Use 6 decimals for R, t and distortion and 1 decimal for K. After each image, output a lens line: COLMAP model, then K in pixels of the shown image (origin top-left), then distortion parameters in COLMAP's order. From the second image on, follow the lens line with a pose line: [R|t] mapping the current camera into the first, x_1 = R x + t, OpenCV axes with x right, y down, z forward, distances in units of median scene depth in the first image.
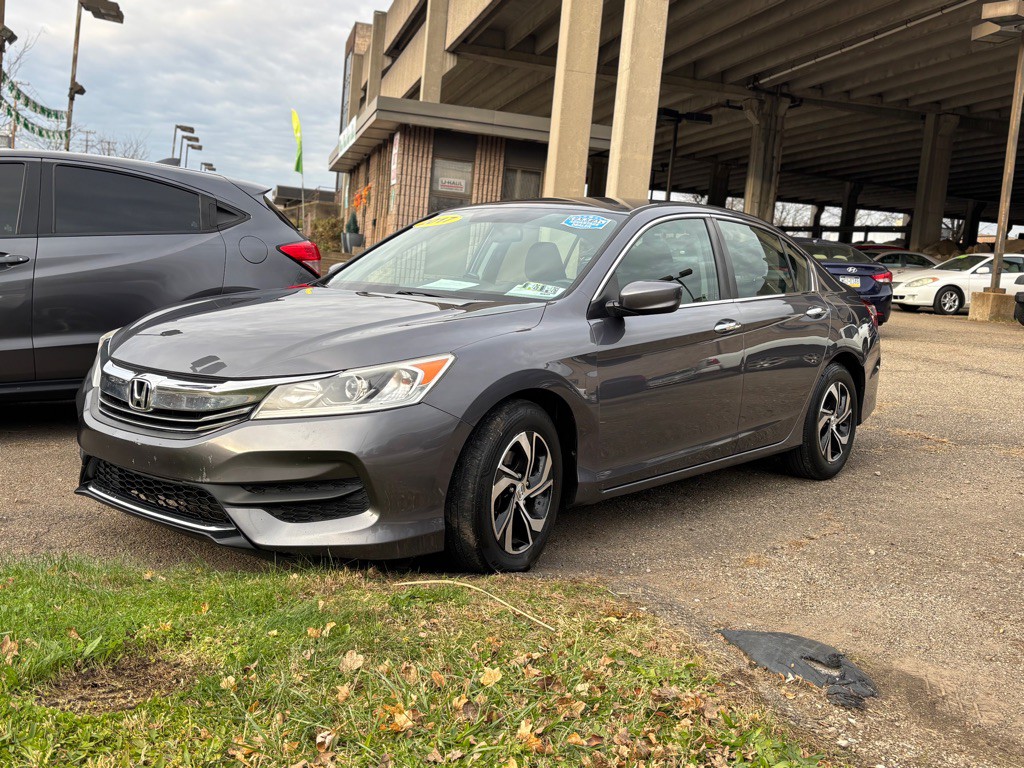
lens RADIAL K [[1114.8, 0, 510.5], [0, 1114.8, 371.1], [0, 0, 1]] dist [0.028440, 0.003301]
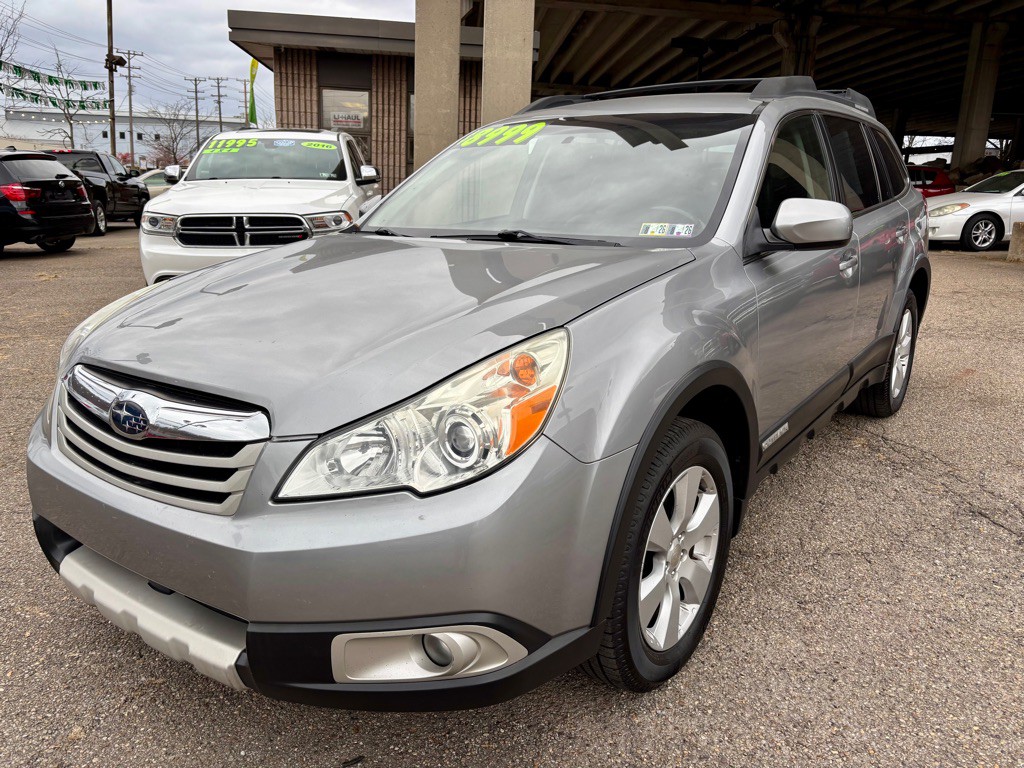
lens RADIAL K [[795.8, 0, 512.0], [0, 795.8, 384.0], [0, 0, 1]] dist [-0.001746, -0.001904]
pose [[0.985258, -0.011388, -0.170694, 0.166389], [0.033559, 0.991262, 0.127571, -0.041060], [0.167750, -0.131418, 0.977031, 0.400999]]
